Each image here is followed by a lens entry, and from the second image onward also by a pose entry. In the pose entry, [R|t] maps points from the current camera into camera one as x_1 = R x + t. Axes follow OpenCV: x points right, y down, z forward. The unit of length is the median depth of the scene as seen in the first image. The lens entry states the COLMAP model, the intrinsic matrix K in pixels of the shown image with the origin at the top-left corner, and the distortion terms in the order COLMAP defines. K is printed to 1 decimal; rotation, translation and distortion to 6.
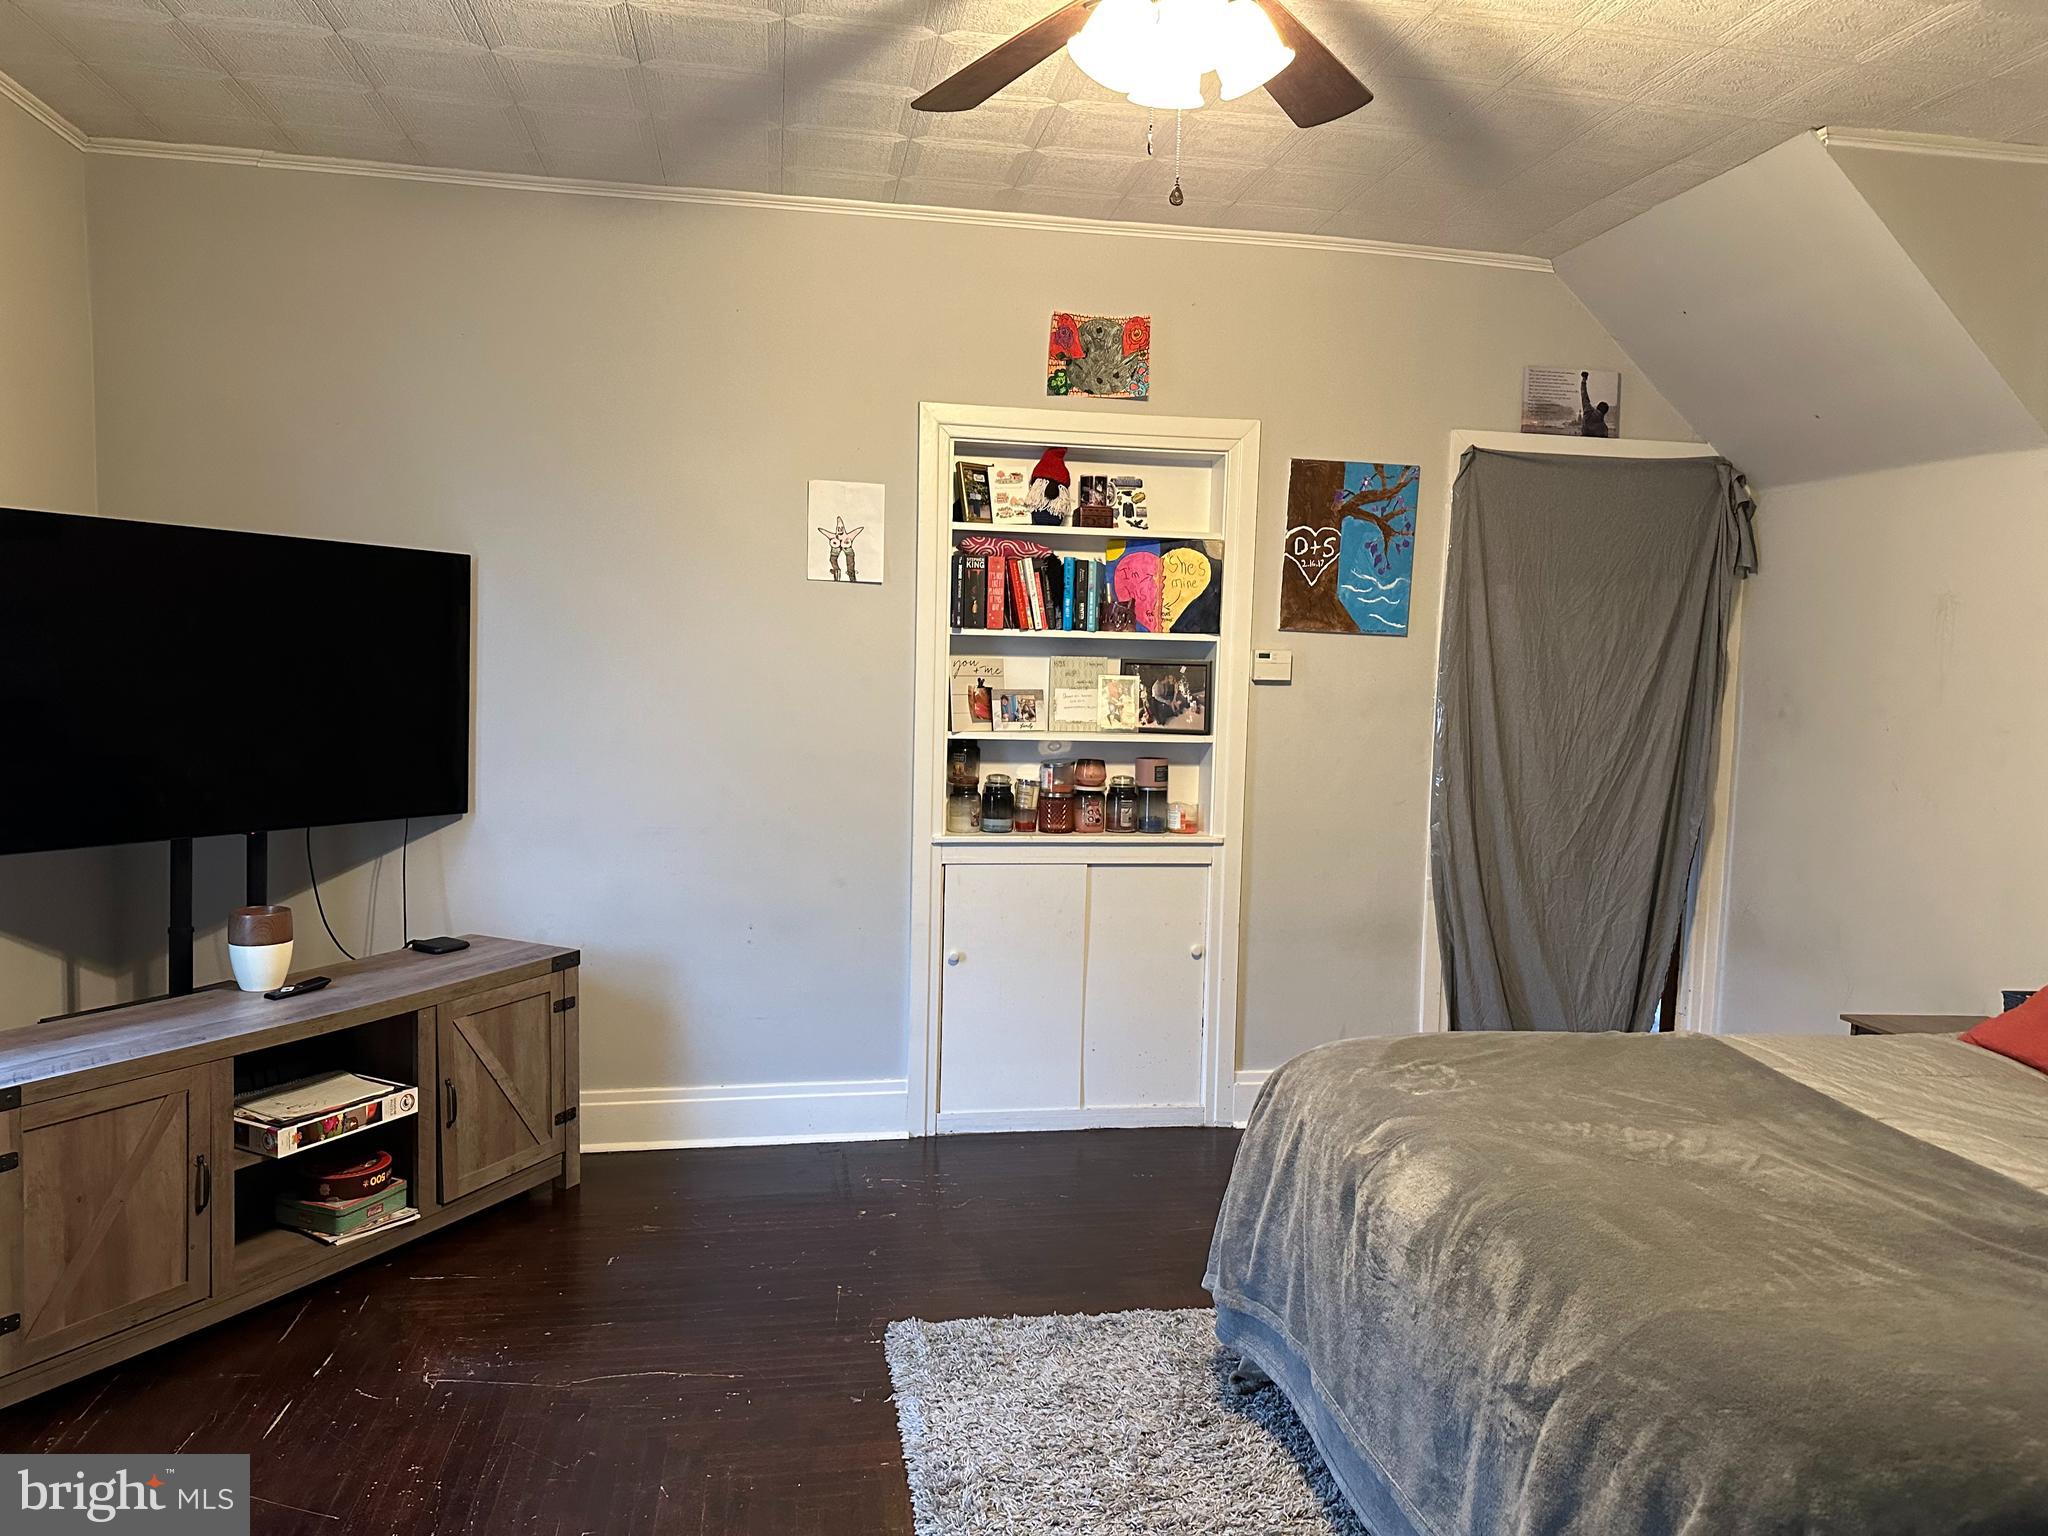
lens RADIAL K [[1434.5, 0, 1030.8], [0, 1434.5, 769.9], [0, 0, 1]] dist [0.009234, 0.000046]
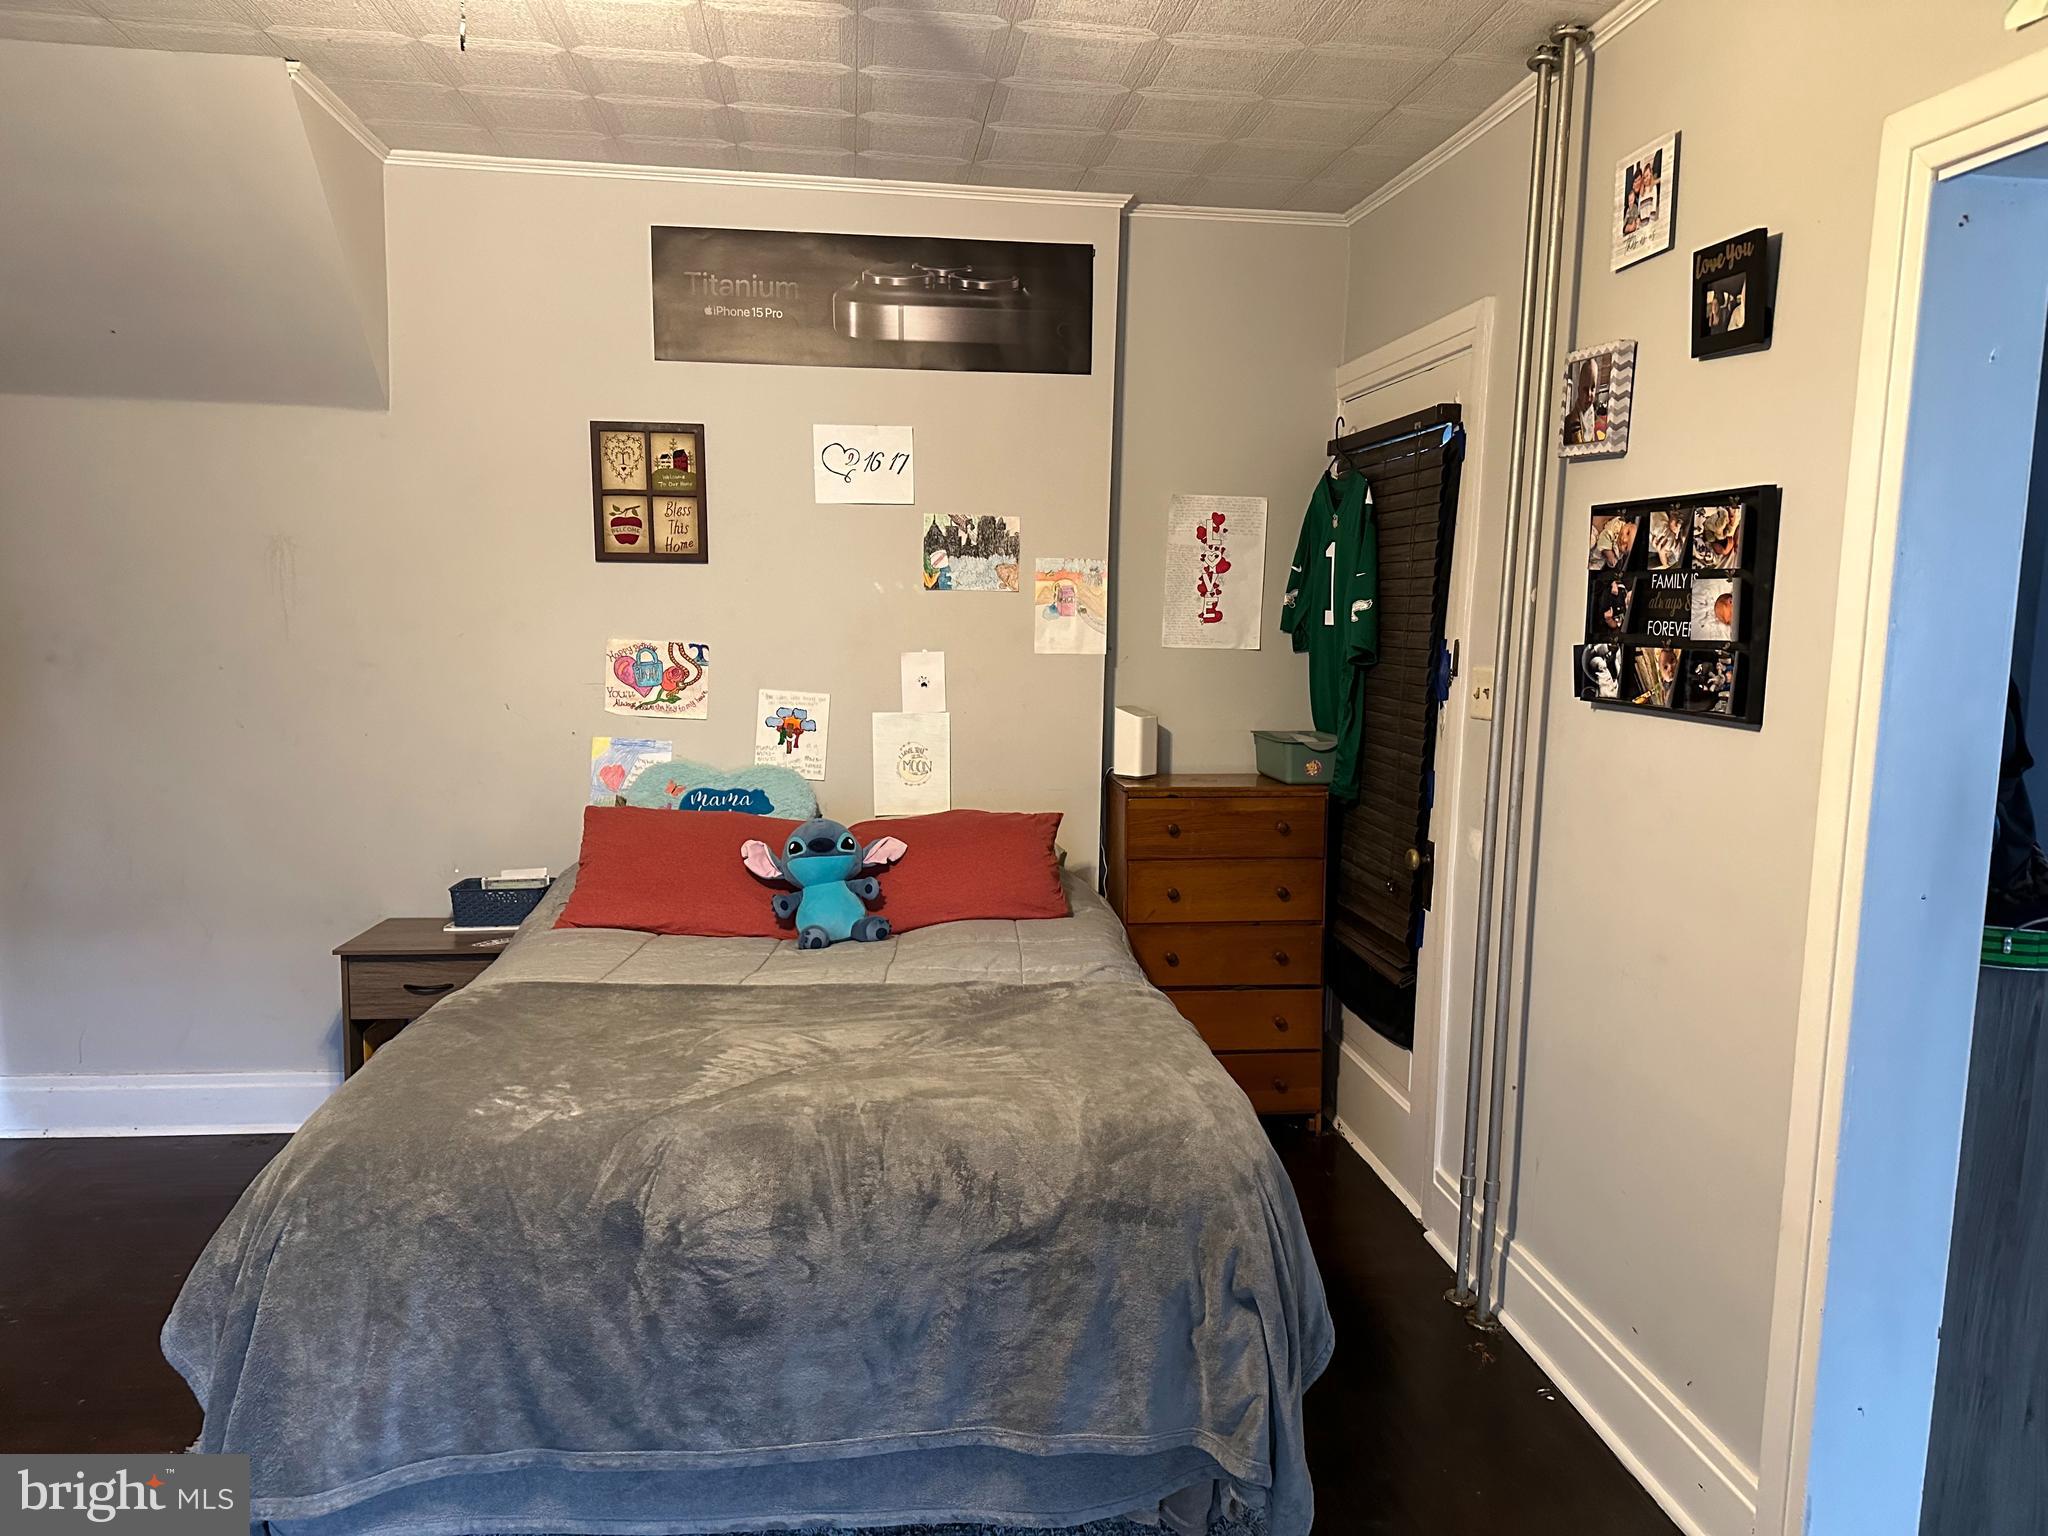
lens RADIAL K [[1434.5, 0, 1032.0], [0, 1434.5, 770.1], [0, 0, 1]] dist [0.009234, 0.000046]
pose [[0.042377, -0.151528, 0.987544, -0.676049], [0.058815, 0.987096, 0.148936, -0.131976], [-0.997369, 0.051771, 0.050742, 0.698698]]
